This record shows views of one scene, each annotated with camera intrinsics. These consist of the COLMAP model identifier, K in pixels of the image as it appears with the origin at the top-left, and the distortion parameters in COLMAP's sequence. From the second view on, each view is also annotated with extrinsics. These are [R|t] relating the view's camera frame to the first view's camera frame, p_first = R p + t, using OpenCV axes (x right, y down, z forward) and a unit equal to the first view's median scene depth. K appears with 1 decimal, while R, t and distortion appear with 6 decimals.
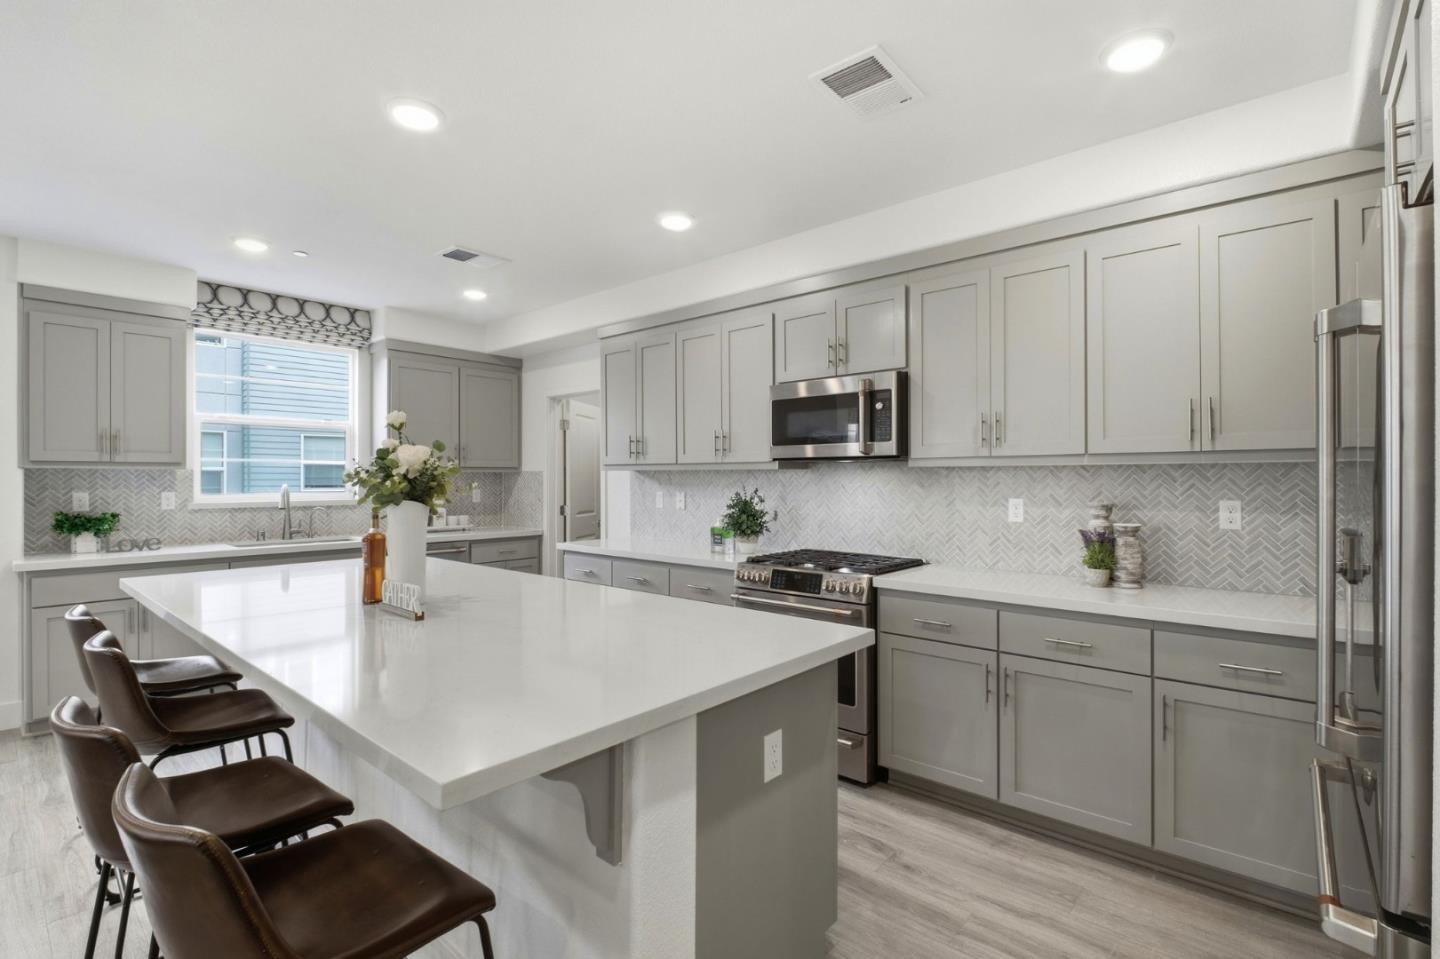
lens RADIAL K [[660.5, 0, 713.8], [0, 660.5, 482.0], [0, 0, 1]] dist [0.000364, -0.005565]
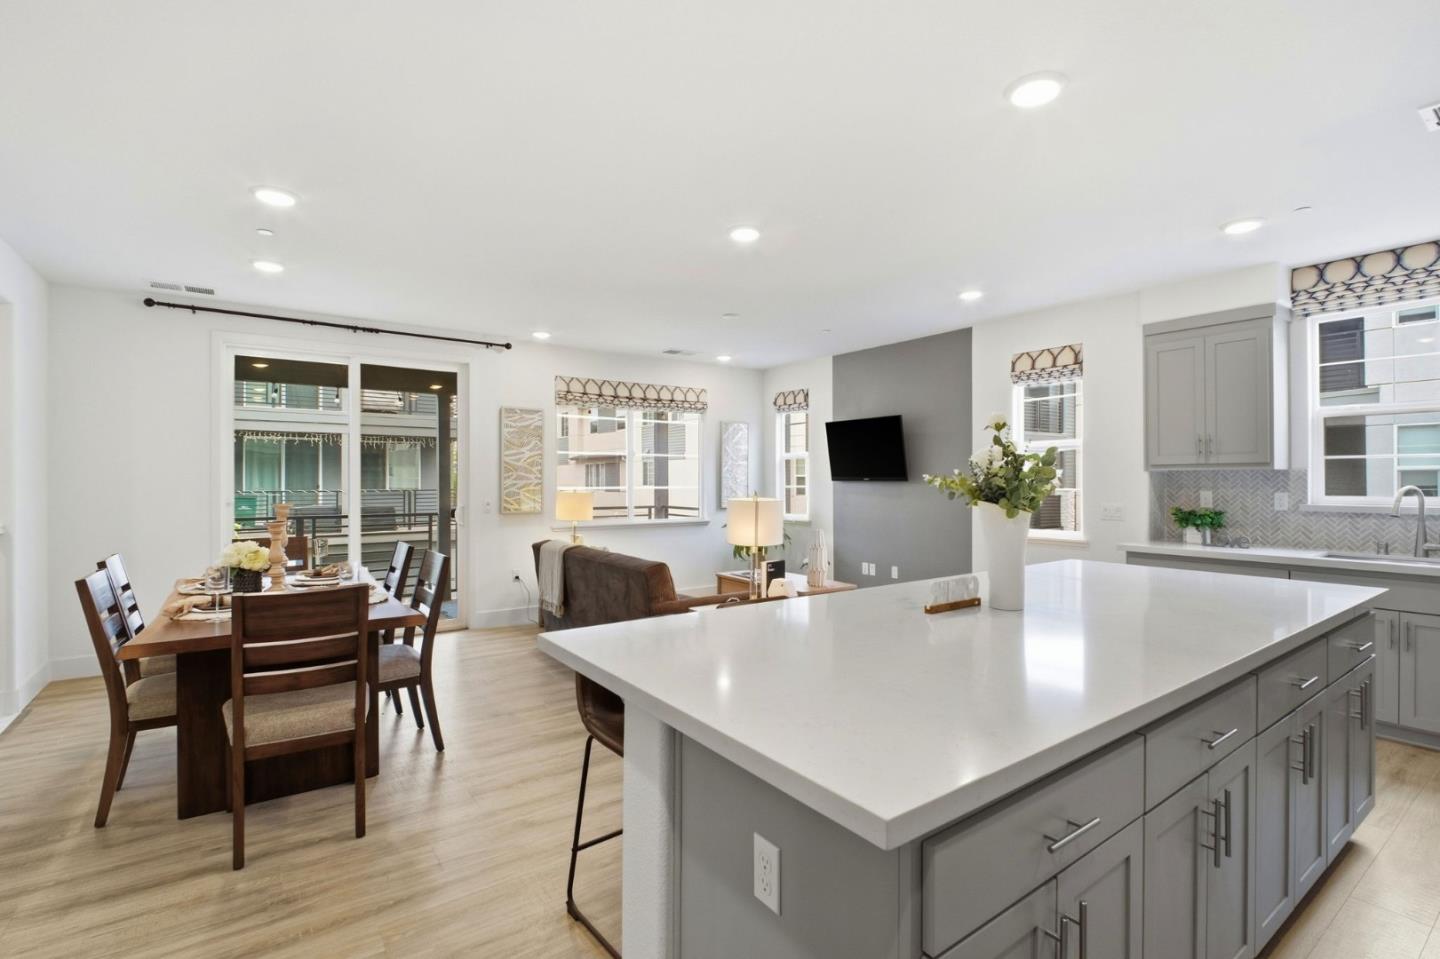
lens RADIAL K [[660.5, 0, 754.5], [0, 660.5, 491.6], [0, 0, 1]] dist [0.000364, -0.005565]
pose [[-0.201768, 0.017919, -0.979269, 0.328212], [-0.003795, 0.999811, 0.019077, -0.001975], [0.979426, 0.007565, -0.201662, 0.477515]]
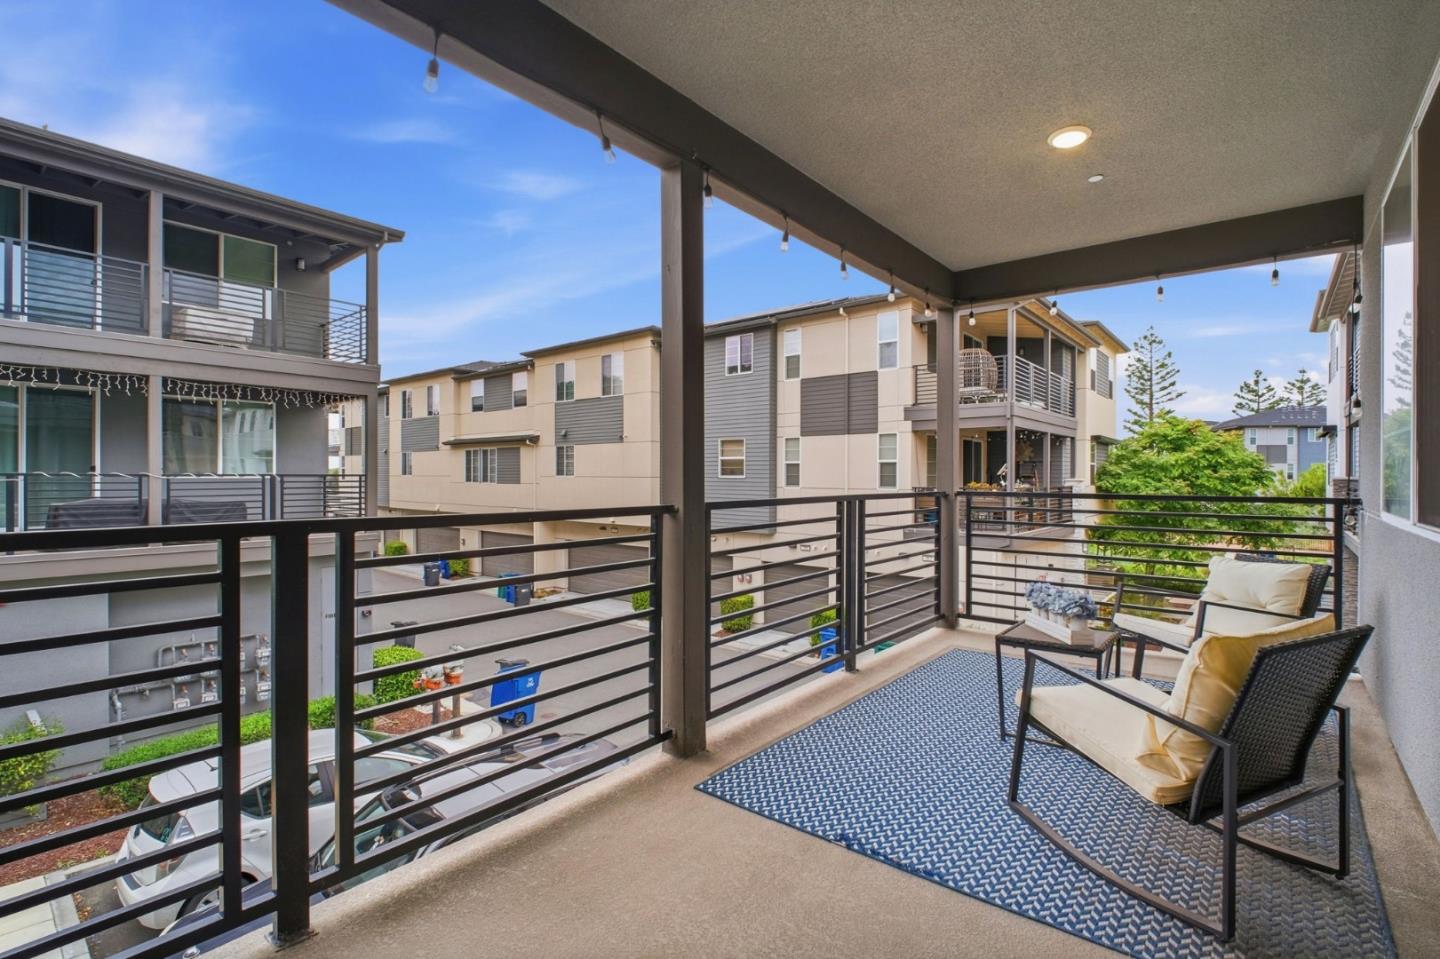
lens RADIAL K [[660.5, 0, 741.4], [0, 660.5, 483.0], [0, 0, 1]] dist [0.000364, -0.005565]
pose [[0.028122, 0.010122, -0.999553, -0.826742], [-0.006092, 0.999932, 0.009954, 0.081697], [0.999586, 0.005810, 0.028181, -0.893561]]
